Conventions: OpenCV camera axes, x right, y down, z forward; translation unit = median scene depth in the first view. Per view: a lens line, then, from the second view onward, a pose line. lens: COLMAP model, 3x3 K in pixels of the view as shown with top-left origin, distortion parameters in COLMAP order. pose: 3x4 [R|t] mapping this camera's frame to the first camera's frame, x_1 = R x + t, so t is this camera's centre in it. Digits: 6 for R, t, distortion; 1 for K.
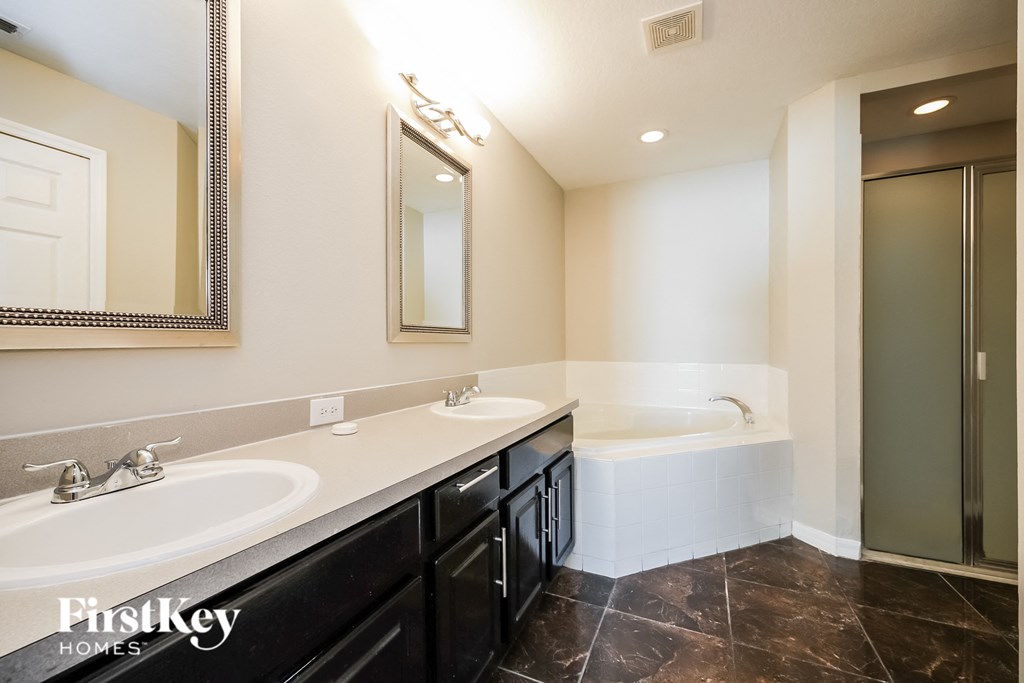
lens RADIAL K [[415.5, 0, 511.8], [0, 415.5, 343.0], [0, 0, 1]] dist [0.003717, 0.000285]
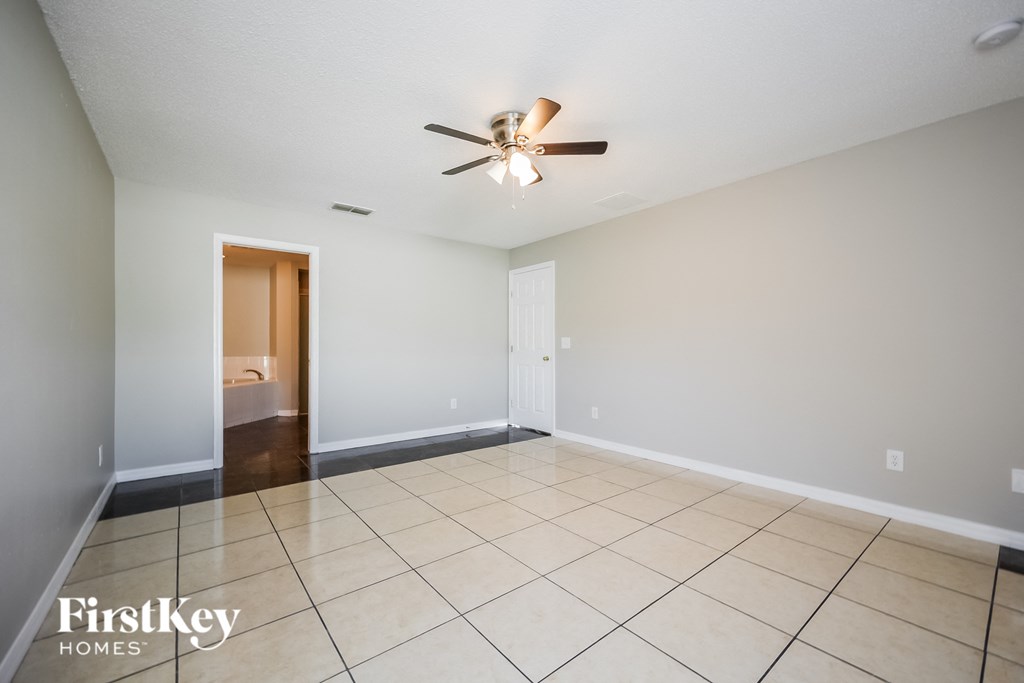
lens RADIAL K [[415.5, 0, 520.1], [0, 415.5, 343.3], [0, 0, 1]] dist [0.003717, 0.000285]
pose [[0.458428, 0.005097, 0.888717, -0.877191], [0.003173, 0.999968, -0.007372, 0.001000], [-0.888726, 0.006200, 0.458397, -1.422468]]
